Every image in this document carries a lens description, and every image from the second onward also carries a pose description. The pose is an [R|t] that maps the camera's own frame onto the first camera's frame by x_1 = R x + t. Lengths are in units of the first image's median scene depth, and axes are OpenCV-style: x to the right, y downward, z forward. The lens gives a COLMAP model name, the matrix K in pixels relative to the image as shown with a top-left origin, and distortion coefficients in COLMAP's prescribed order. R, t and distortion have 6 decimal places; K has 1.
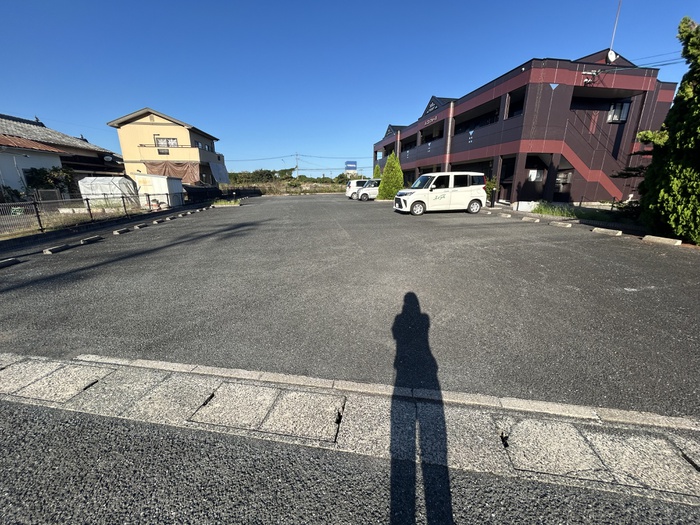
lens RADIAL K [[281.1, 0, 352.5], [0, 281.1, 260.9], [0, 0, 1]] dist [-0.001407, 0.000228]
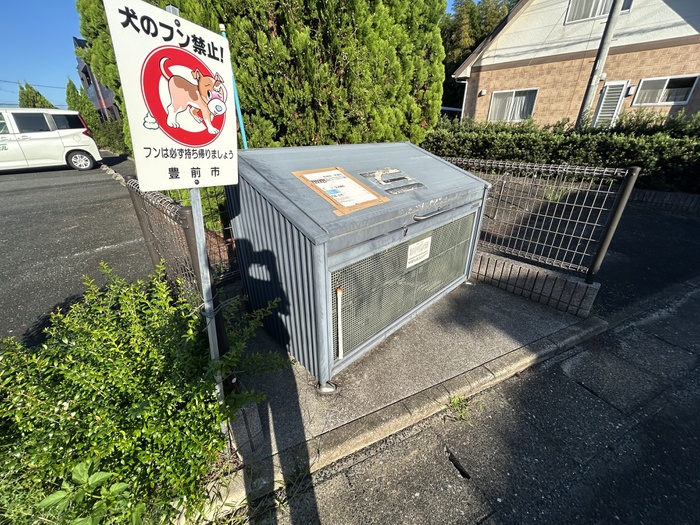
lens RADIAL K [[281.1, 0, 349.4], [0, 281.1, 260.4], [0, 0, 1]] dist [-0.001407, 0.000228]
pose [[0.833012, -0.239036, 0.498951, 0.578545], [0.148037, 0.965266, 0.215284, 0.003400], [-0.533081, -0.105471, 0.839464, -0.009274]]
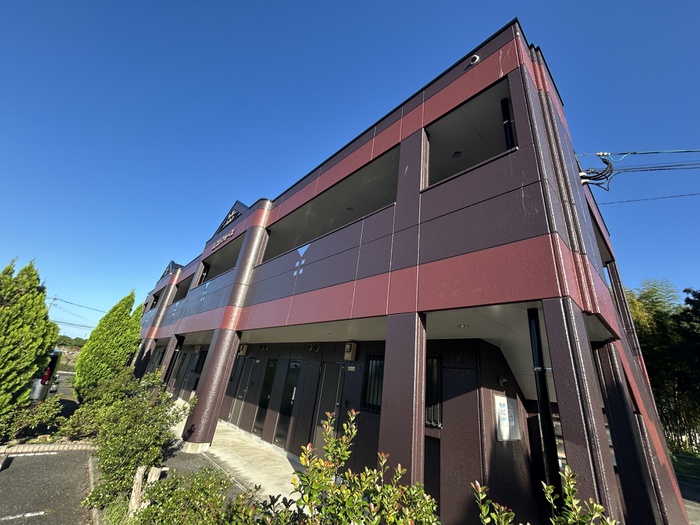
lens RADIAL K [[281.1, 0, 351.7], [0, 281.1, 260.8], [0, 0, 1]] dist [-0.001407, 0.000228]
pose [[0.831033, 0.320106, 0.454880, 0.458896], [0.016957, 0.802842, -0.595951, -0.343234], [-0.555964, 0.502968, 0.661761, 1.070667]]
